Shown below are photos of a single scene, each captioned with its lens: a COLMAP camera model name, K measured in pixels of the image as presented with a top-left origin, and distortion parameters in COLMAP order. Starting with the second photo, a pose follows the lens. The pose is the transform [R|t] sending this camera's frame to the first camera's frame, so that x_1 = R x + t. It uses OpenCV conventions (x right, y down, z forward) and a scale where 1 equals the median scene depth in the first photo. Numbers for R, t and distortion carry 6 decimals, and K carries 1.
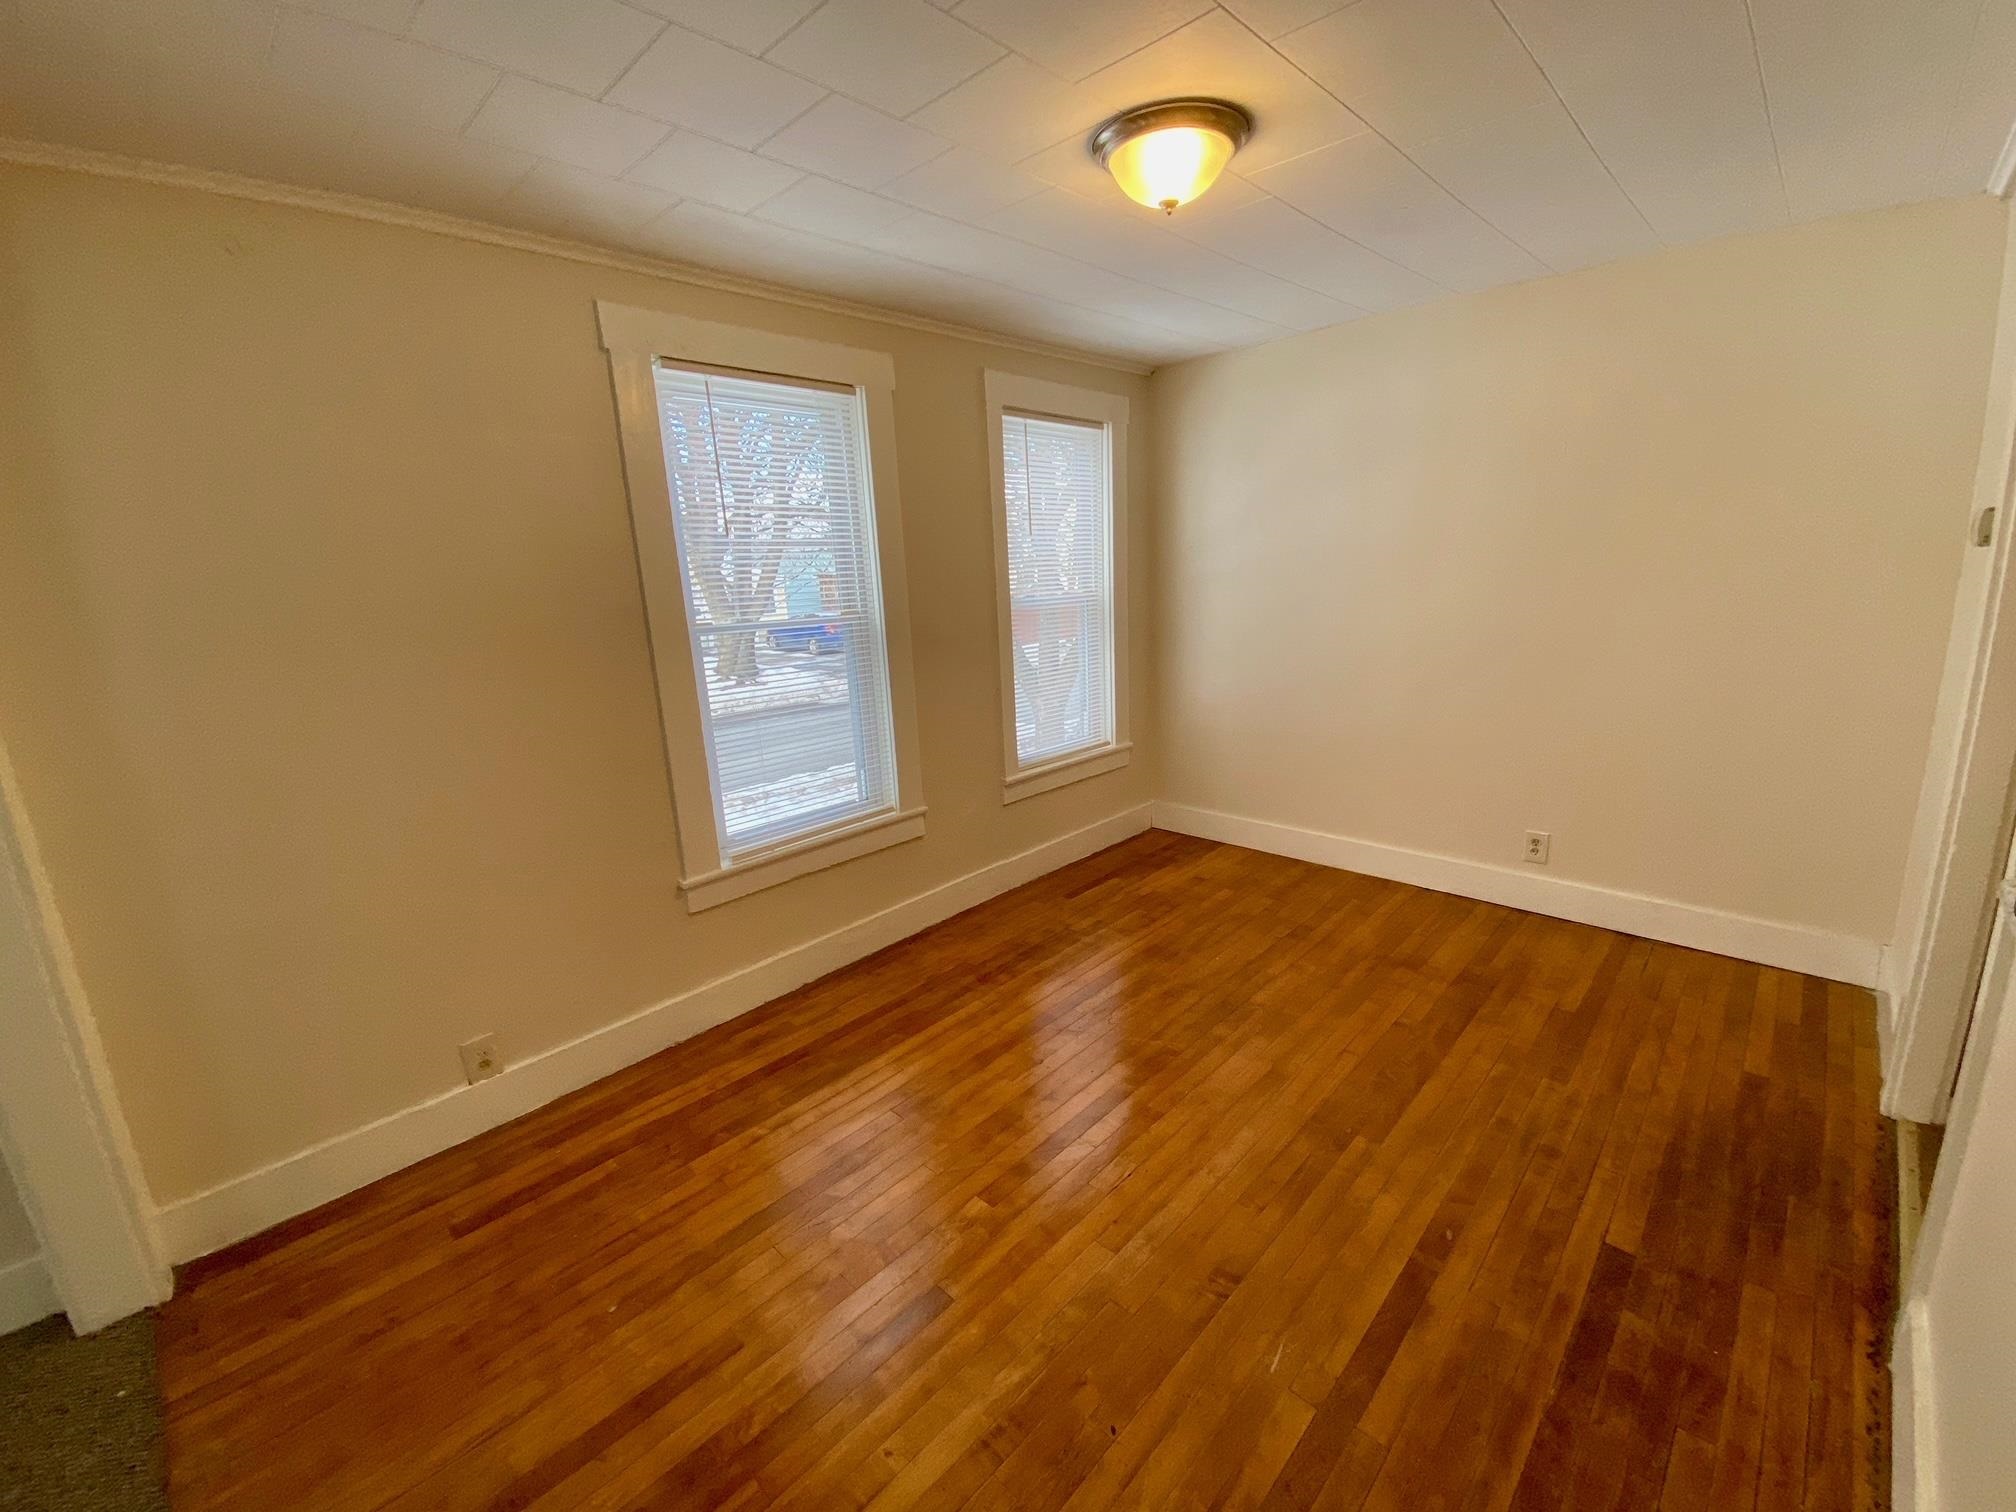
lens RADIAL K [[820.7, 0, 1012.7], [0, 820.7, 761.8], [0, 0, 1]] dist [0.025908, -0.020312]
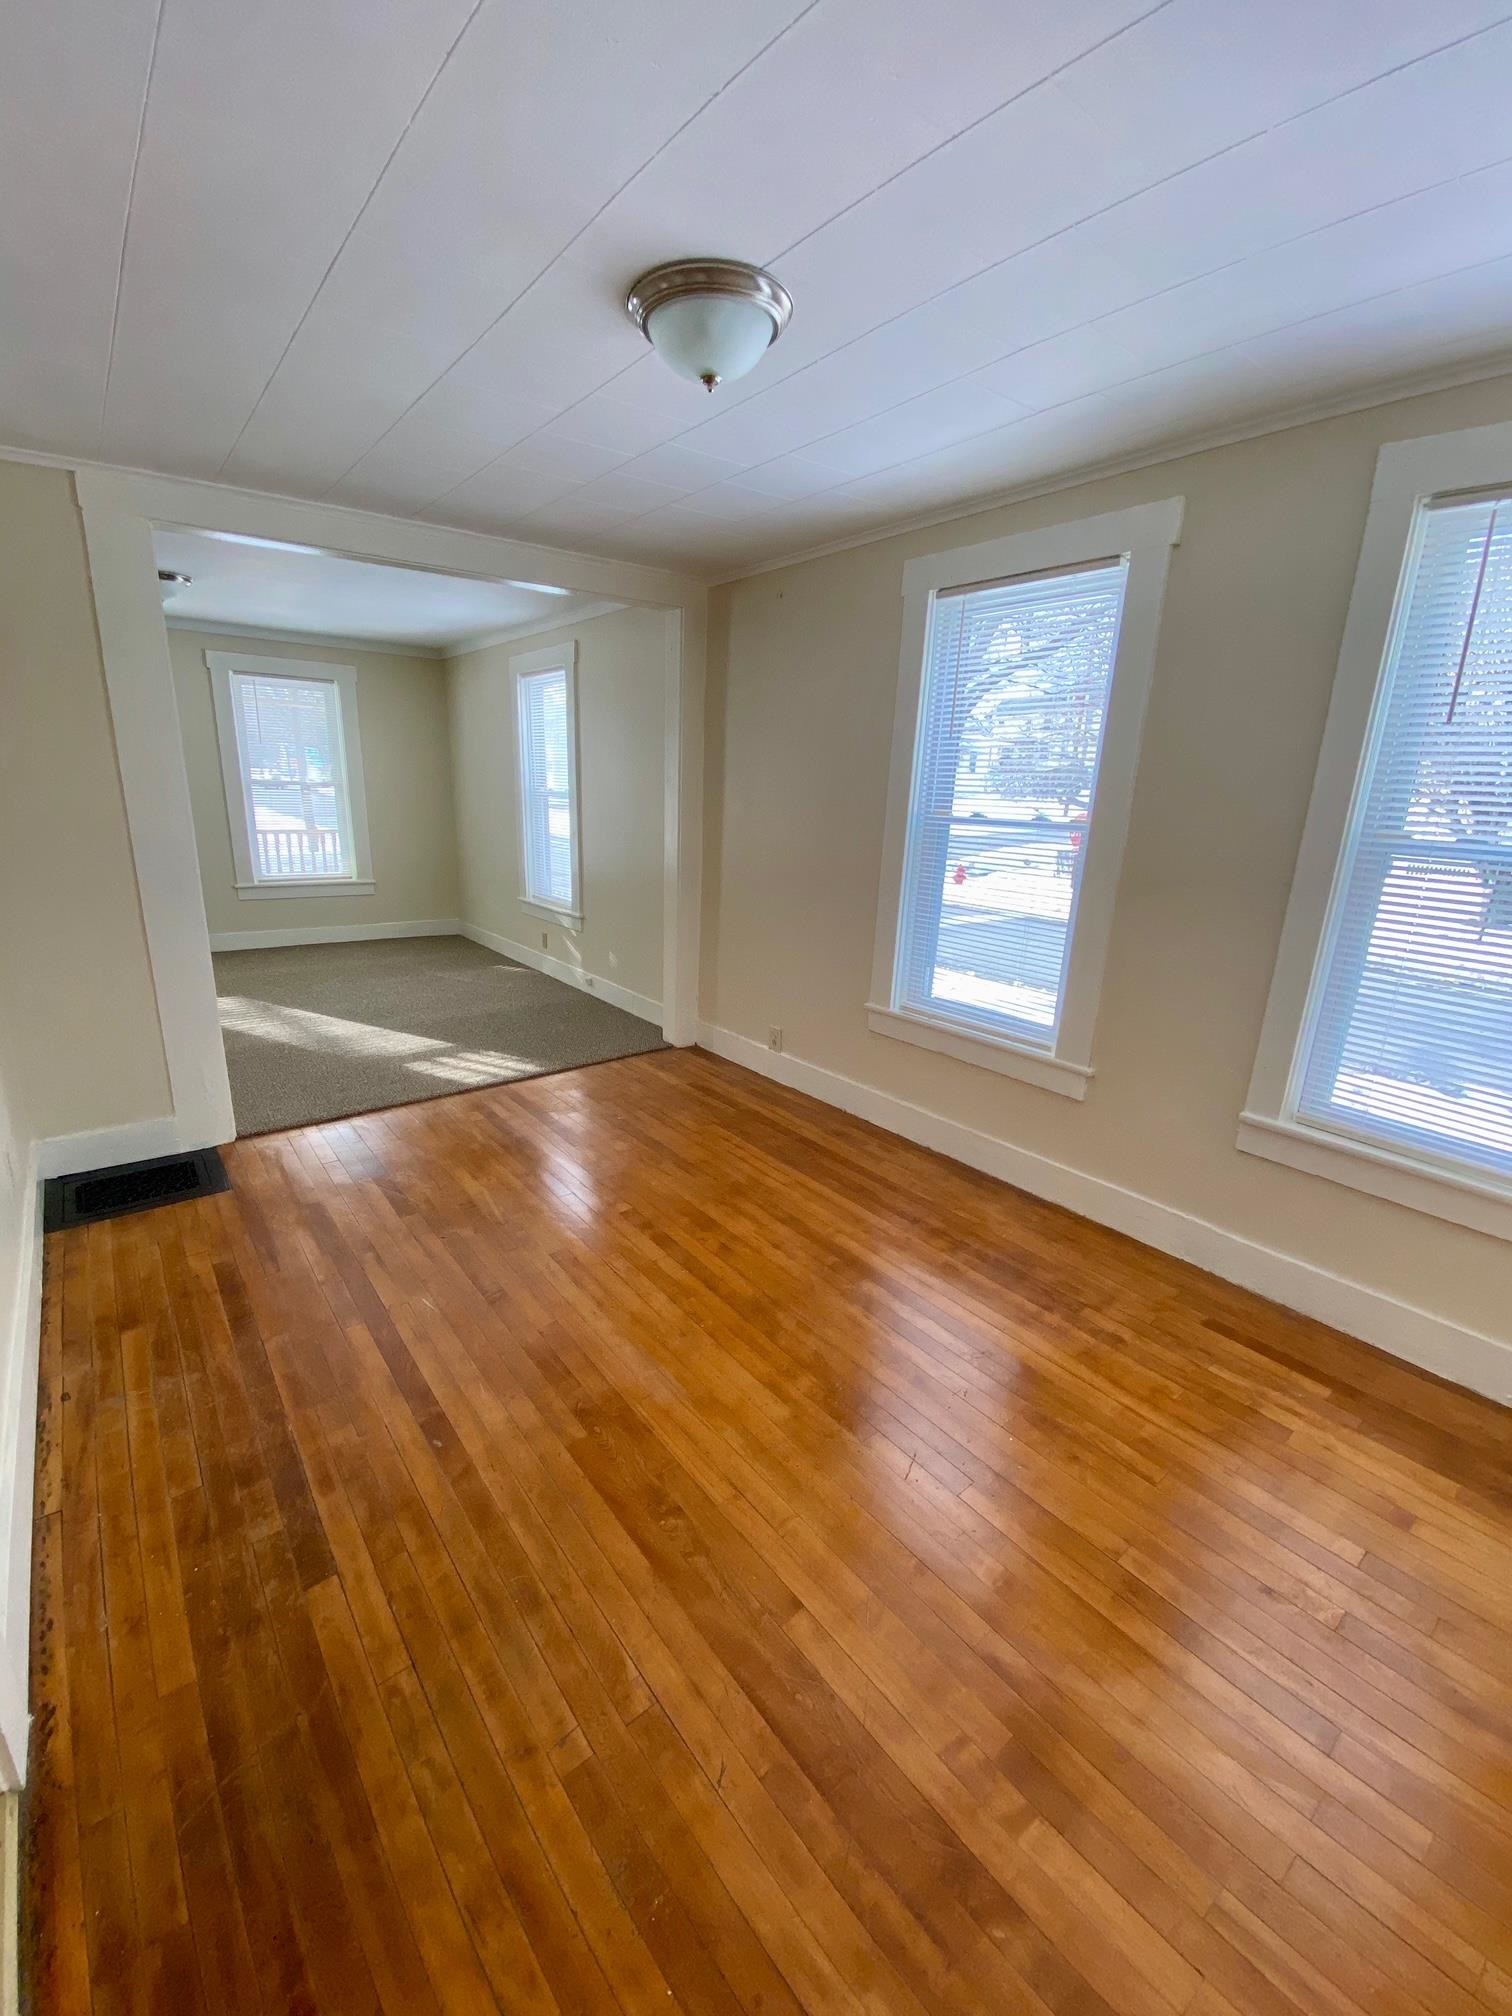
lens RADIAL K [[820.7, 0, 751.5], [0, 820.7, 1012.6], [0, 0, 1]] dist [0.025908, -0.020312]
pose [[-0.136361, 0.312788, -0.939984, 1.049976], [-0.251695, 0.906773, 0.338250, -0.287814], [0.958152, 0.282713, -0.044921, 1.051819]]
